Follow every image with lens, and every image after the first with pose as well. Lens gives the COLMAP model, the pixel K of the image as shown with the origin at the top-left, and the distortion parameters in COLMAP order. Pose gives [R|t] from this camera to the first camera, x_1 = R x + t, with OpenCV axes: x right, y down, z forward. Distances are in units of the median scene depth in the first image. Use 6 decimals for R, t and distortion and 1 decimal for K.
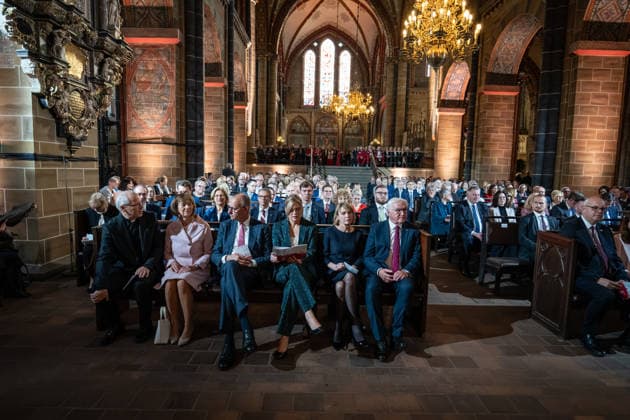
lens RADIAL K [[367.8, 0, 316.6], [0, 367.8, 209.1], [0, 0, 1]] dist [-0.016024, -0.000146]
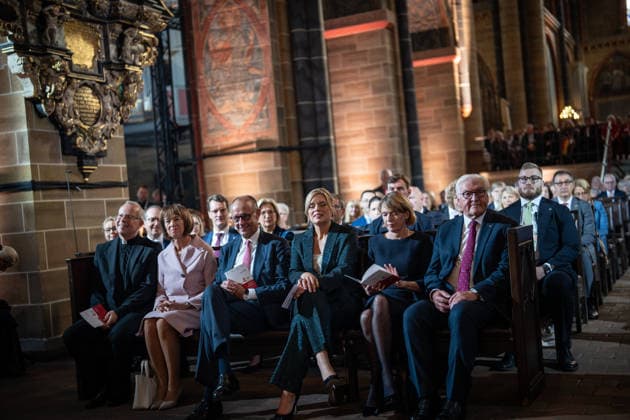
lens RADIAL K [[862.3, 0, 325.3], [0, 862.3, 210.7], [0, 0, 1]] dist [-0.095352, 0.747864]
pose [[0.902960, -0.104567, -0.416808, 0.204090], [0.065269, 0.992062, -0.107488, 0.057205], [0.424739, 0.069853, 0.902617, -0.128617]]
